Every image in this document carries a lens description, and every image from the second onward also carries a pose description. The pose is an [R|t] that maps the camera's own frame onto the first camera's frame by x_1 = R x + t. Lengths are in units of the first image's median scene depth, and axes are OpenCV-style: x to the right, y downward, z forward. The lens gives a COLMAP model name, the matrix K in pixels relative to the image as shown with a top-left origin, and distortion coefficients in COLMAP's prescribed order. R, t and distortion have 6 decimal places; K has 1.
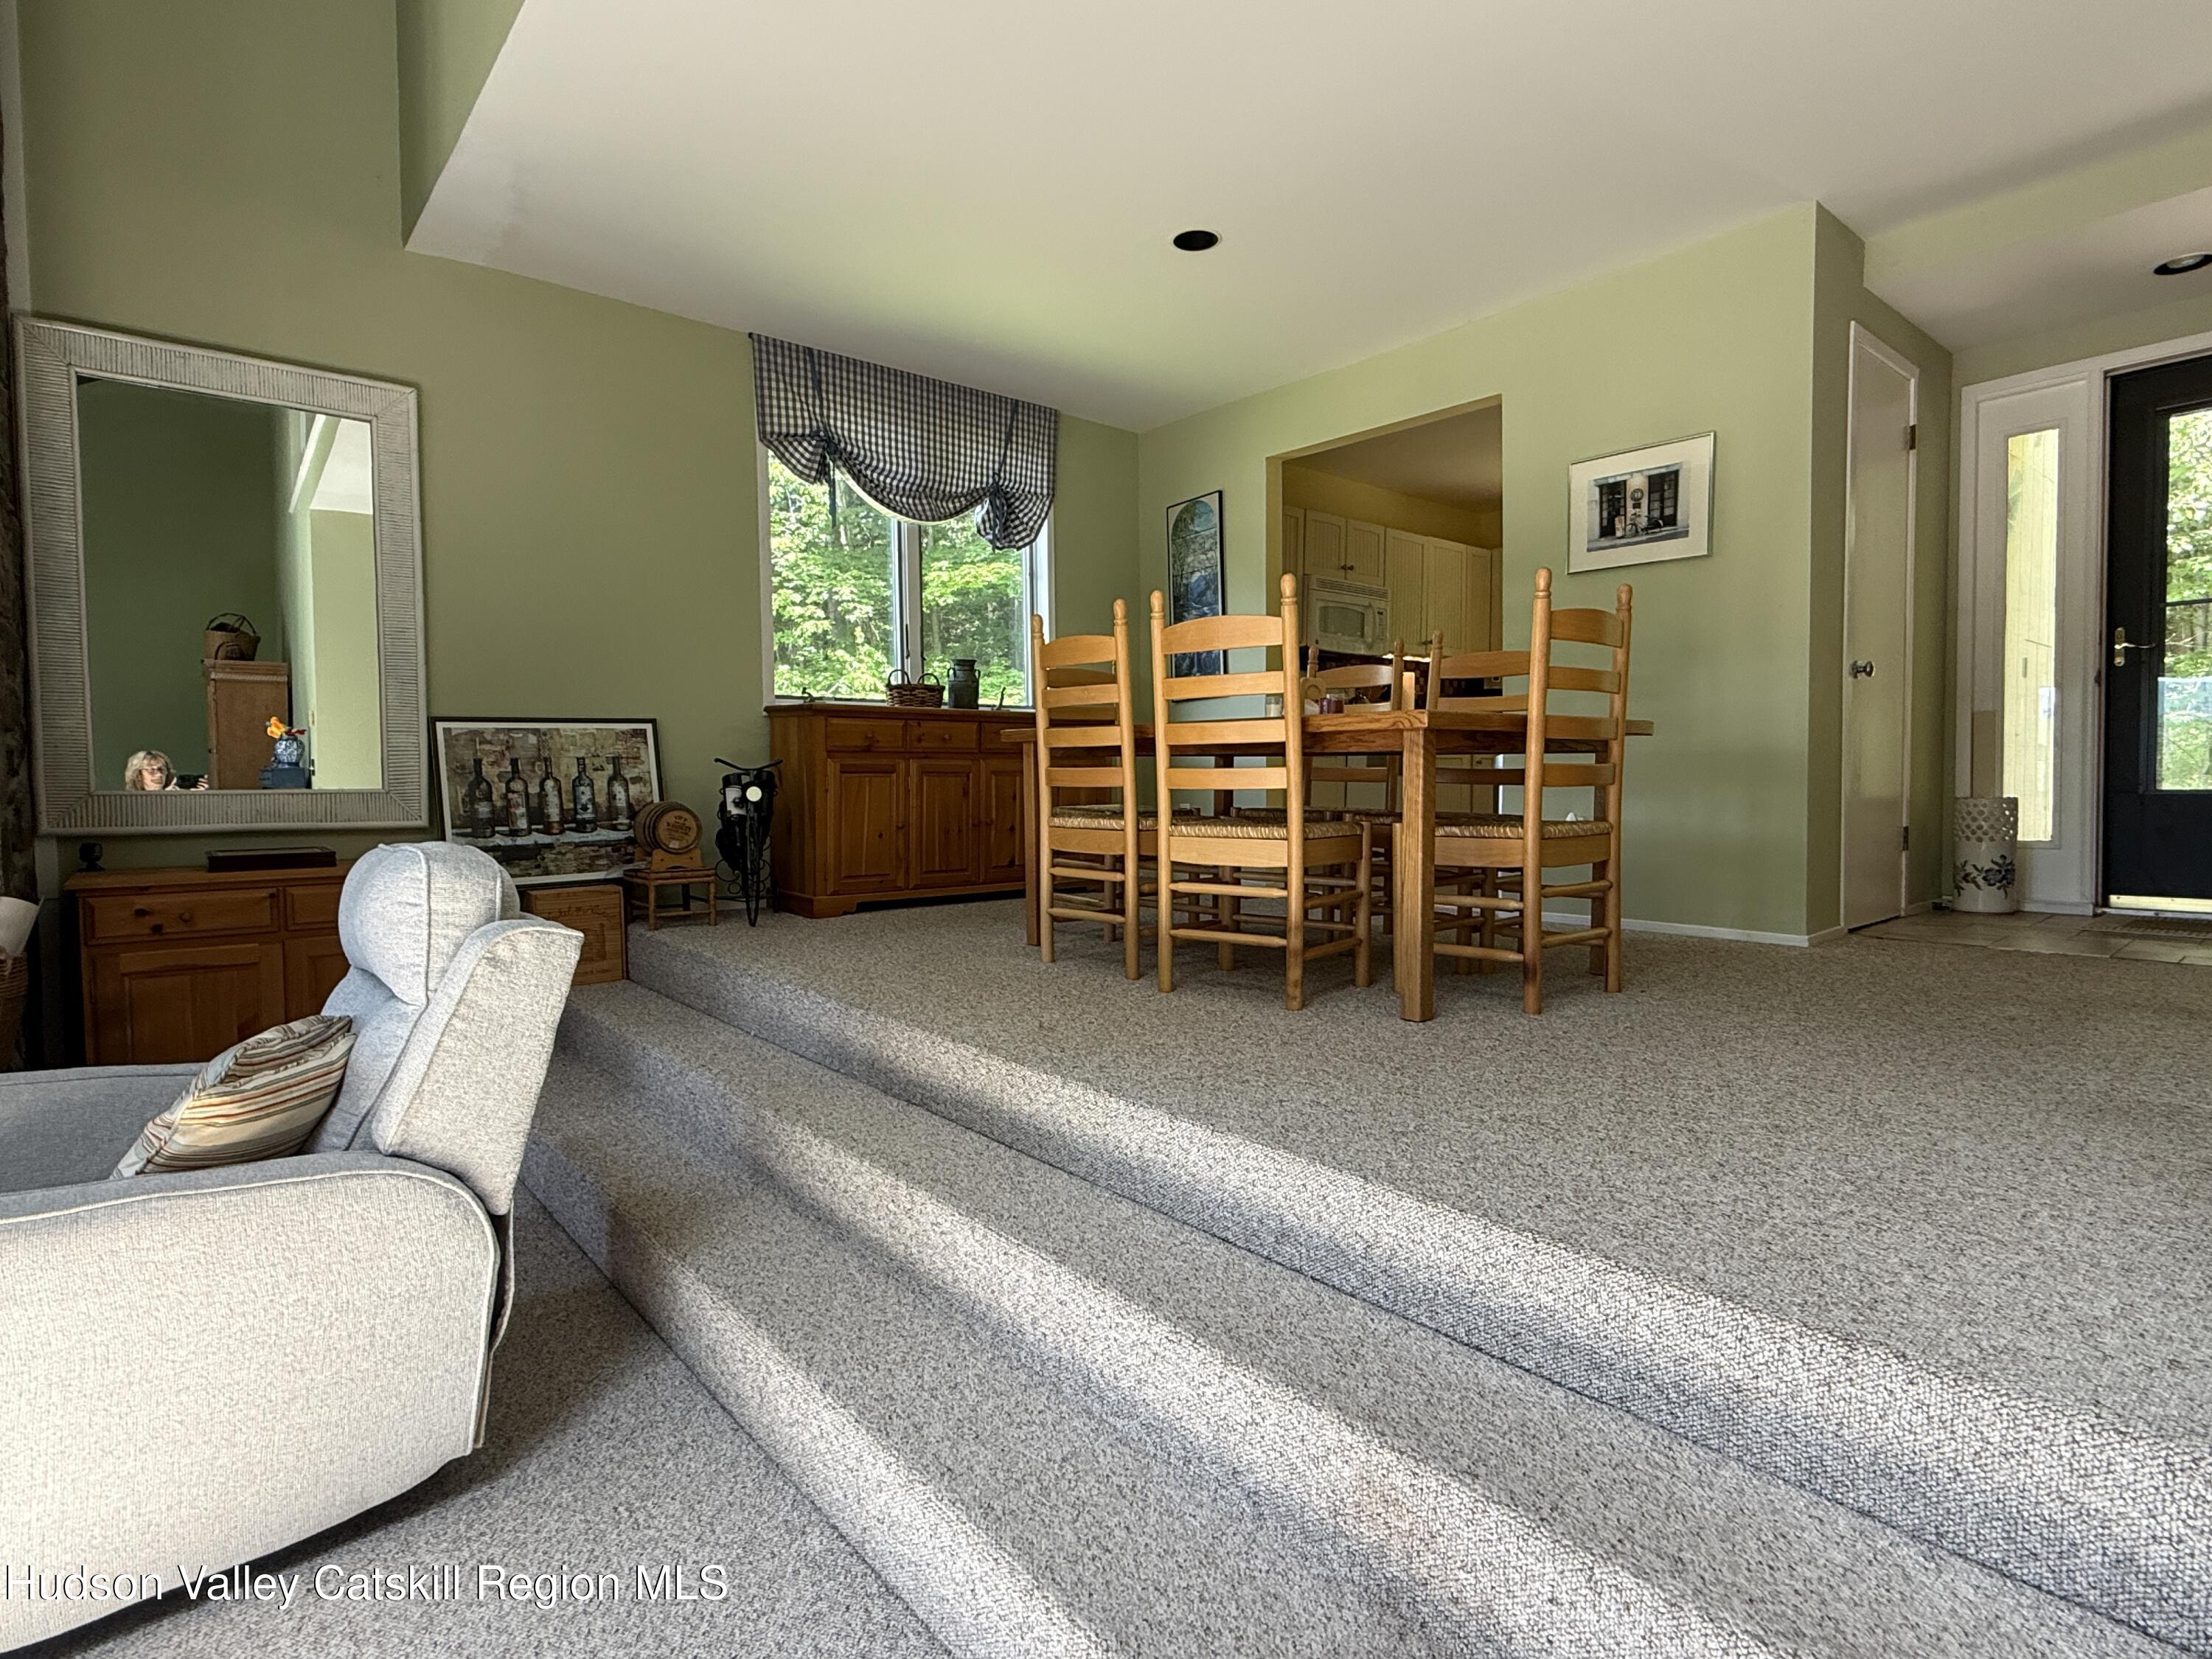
lens RADIAL K [[1140.0, 0, 1109.9], [0, 1140.0, 821.8], [0, 0, 1]] dist [-0.003328, 0.001386]
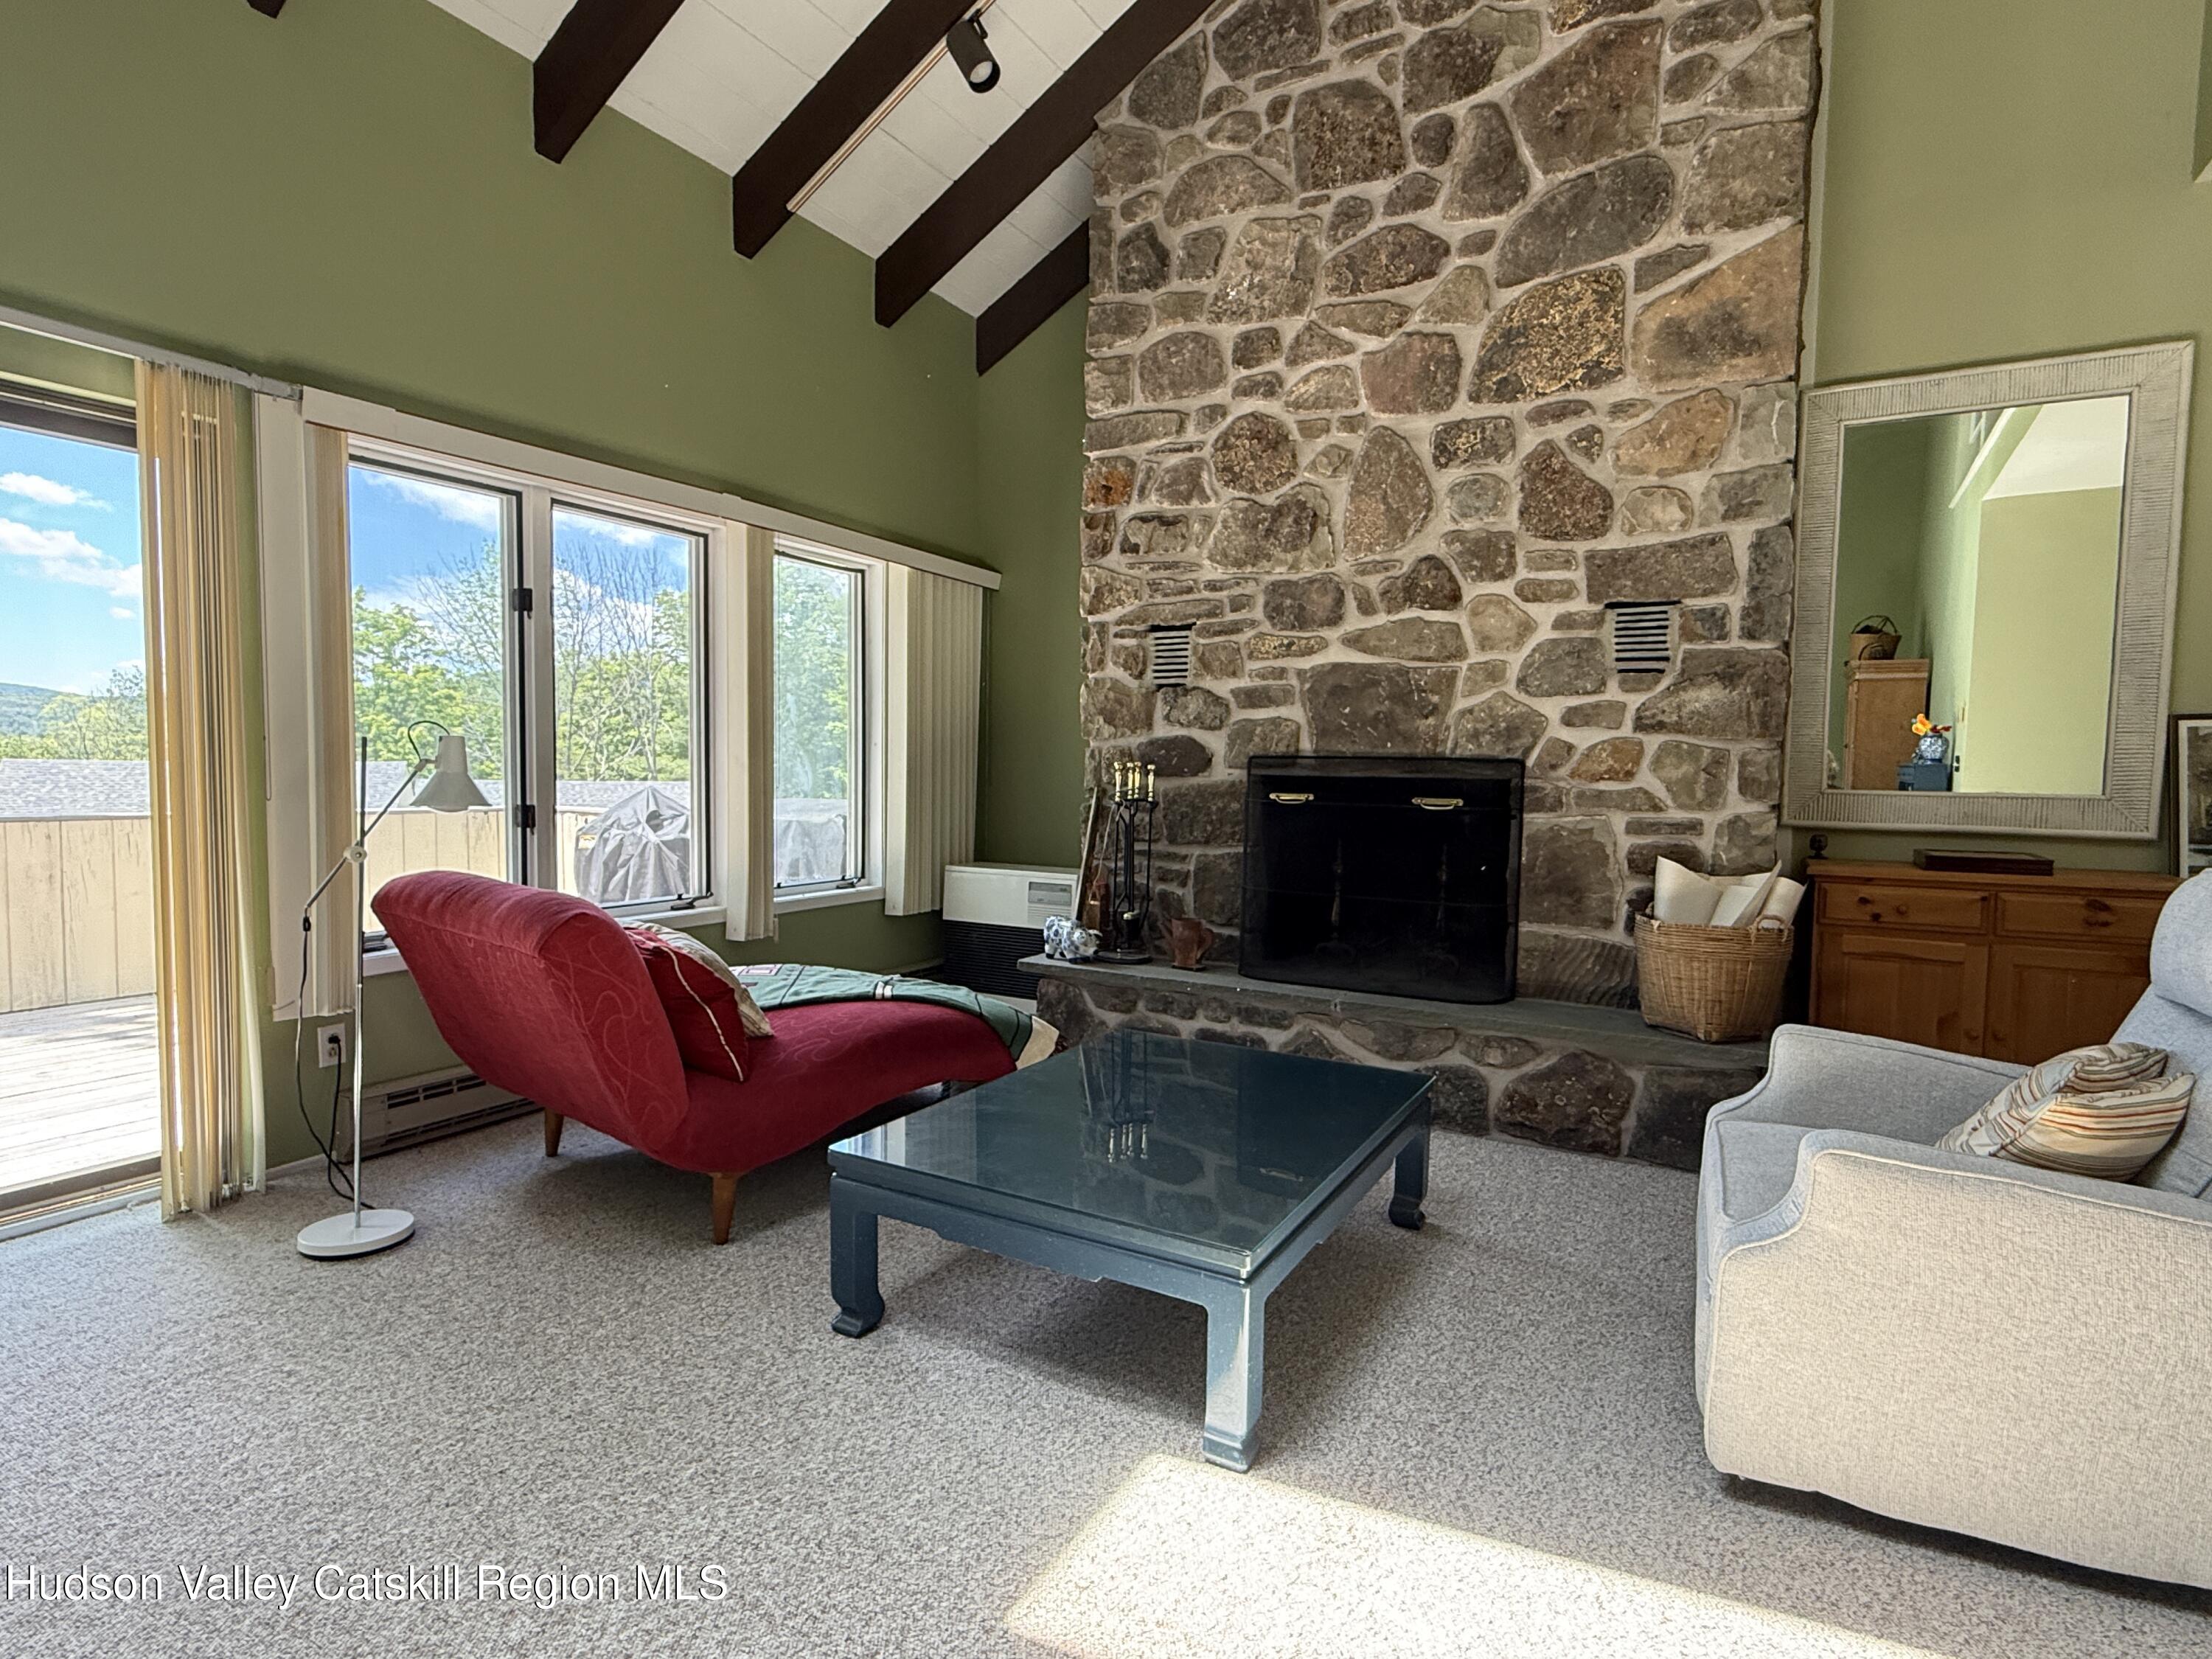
lens RADIAL K [[1140.0, 0, 1102.8], [0, 1140.0, 828.6], [0, 0, 1]] dist [-0.003328, 0.001386]
pose [[0.340160, 0.062931, -0.938260, -0.059354], [-0.050347, 0.997546, 0.048655, -0.007383], [0.939019, 0.030688, 0.342493, -0.086882]]
